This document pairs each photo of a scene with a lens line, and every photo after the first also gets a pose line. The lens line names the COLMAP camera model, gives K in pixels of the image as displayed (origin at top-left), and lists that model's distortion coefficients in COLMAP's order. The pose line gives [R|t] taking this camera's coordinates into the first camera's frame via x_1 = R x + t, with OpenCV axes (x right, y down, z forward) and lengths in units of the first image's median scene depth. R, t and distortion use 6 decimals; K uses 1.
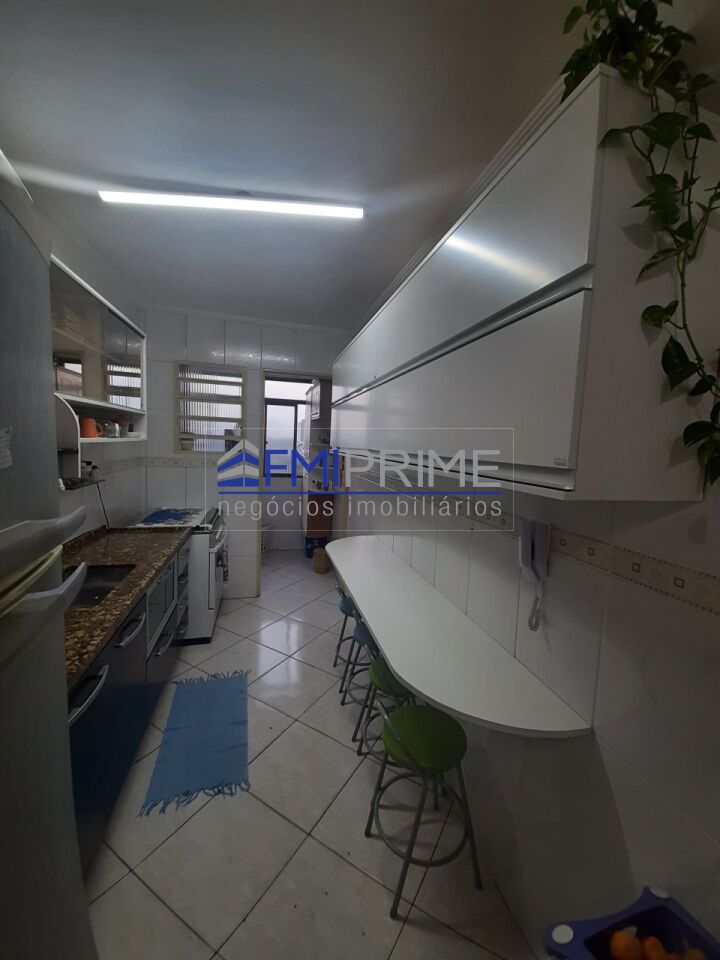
lens RADIAL K [[373.7, 0, 364.9], [0, 373.7, 477.1], [0, 0, 1]] dist [0.017166, -0.013189]
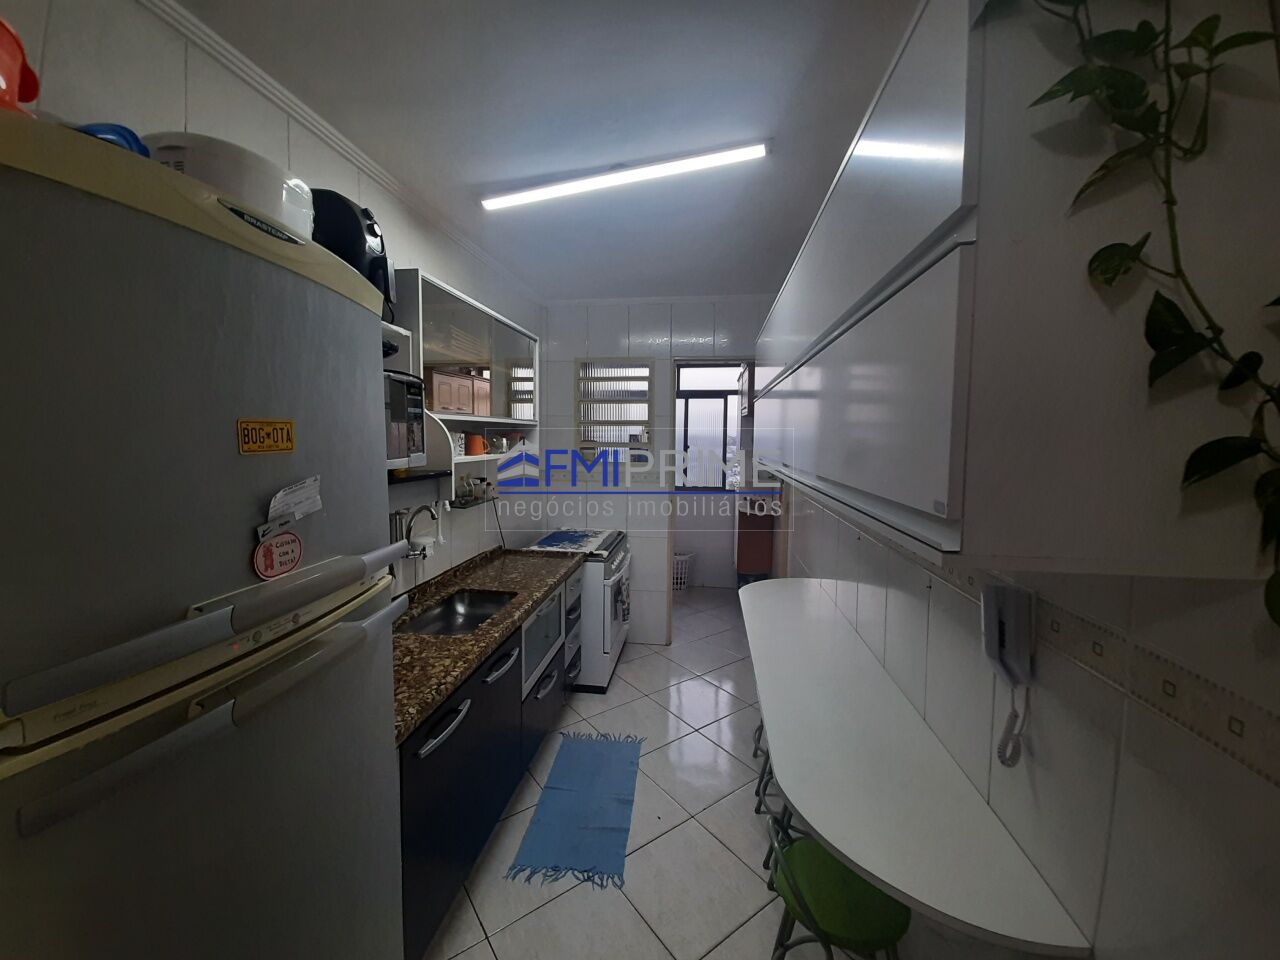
lens RADIAL K [[501.5, 0, 631.7], [0, 501.5, 472.3], [0, 0, 1]] dist [0.017679, -0.013625]
pose [[0.914480, -0.006570, -0.404578, 0.134344], [-0.005145, 0.999599, -0.027861, -0.025665], [0.404599, 0.027560, 0.914079, -0.005811]]
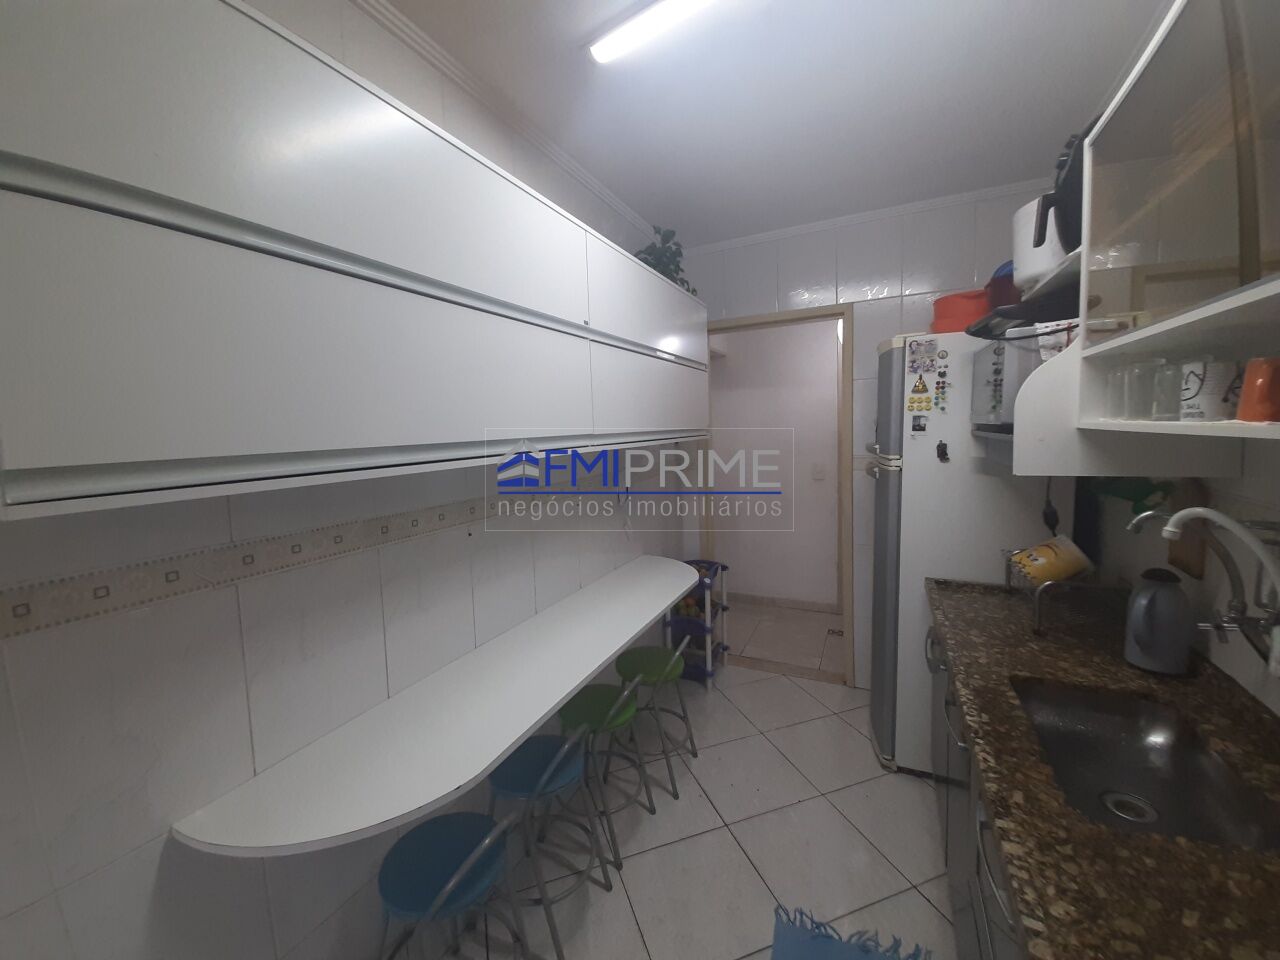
lens RADIAL K [[498.2, 0, 636.6], [0, 498.2, 469.2], [0, 0, 1]] dist [0.017166, -0.013189]
pose [[-0.753118, -0.075592, 0.653528, -0.582828], [0.055462, 0.982545, 0.177562, -0.152499], [-0.655543, 0.169971, -0.735781, 1.515281]]
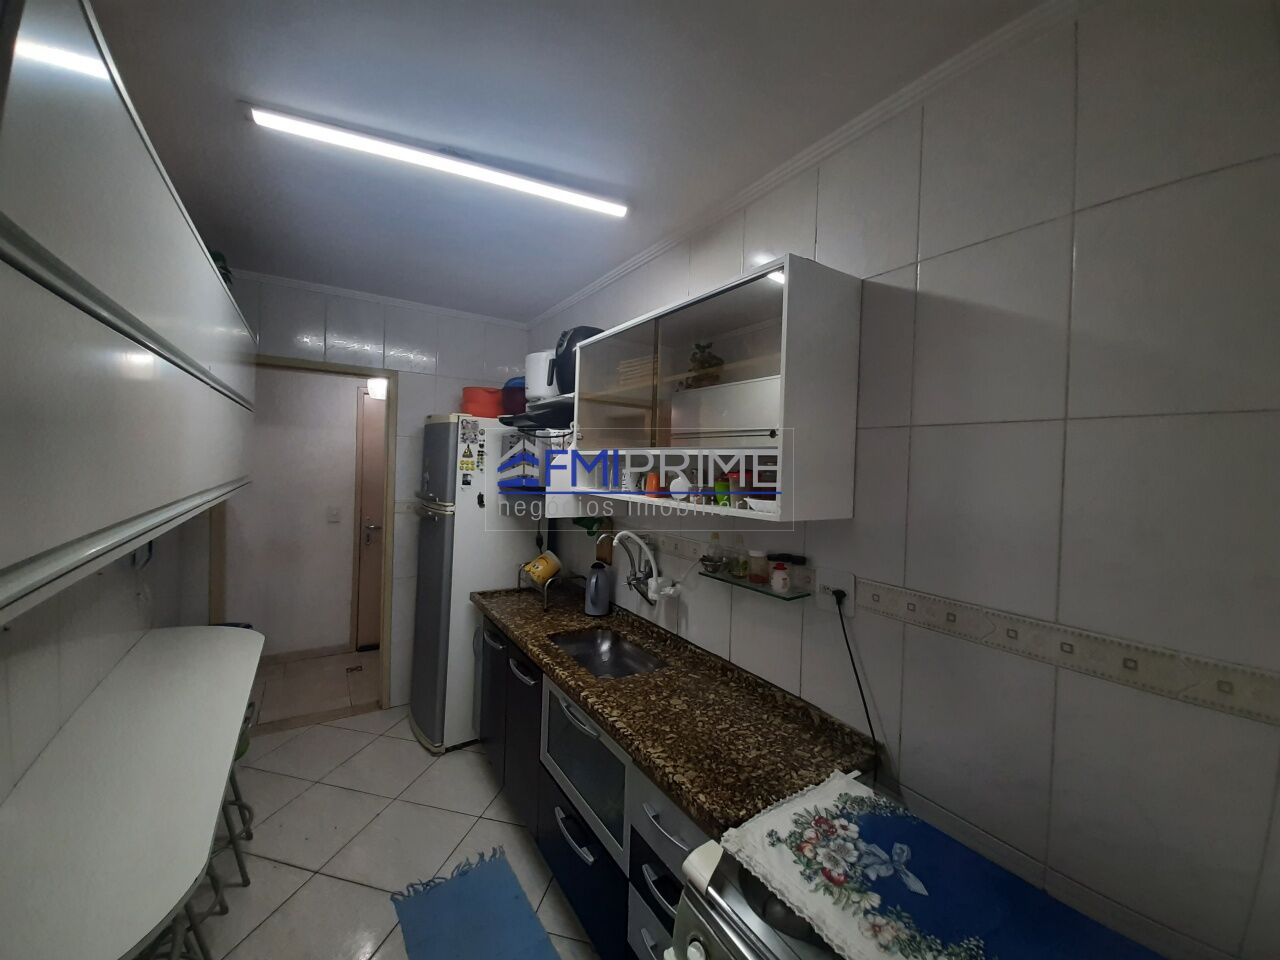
lens RADIAL K [[501.5, 0, 631.7], [0, 501.5, 472.3], [0, 0, 1]] dist [0.017679, -0.013625]
pose [[-0.953837, -0.072724, -0.291388, -0.369509], [-0.102829, 0.990678, 0.089354, -0.224843], [0.282173, 0.115192, -0.952423, 1.840707]]
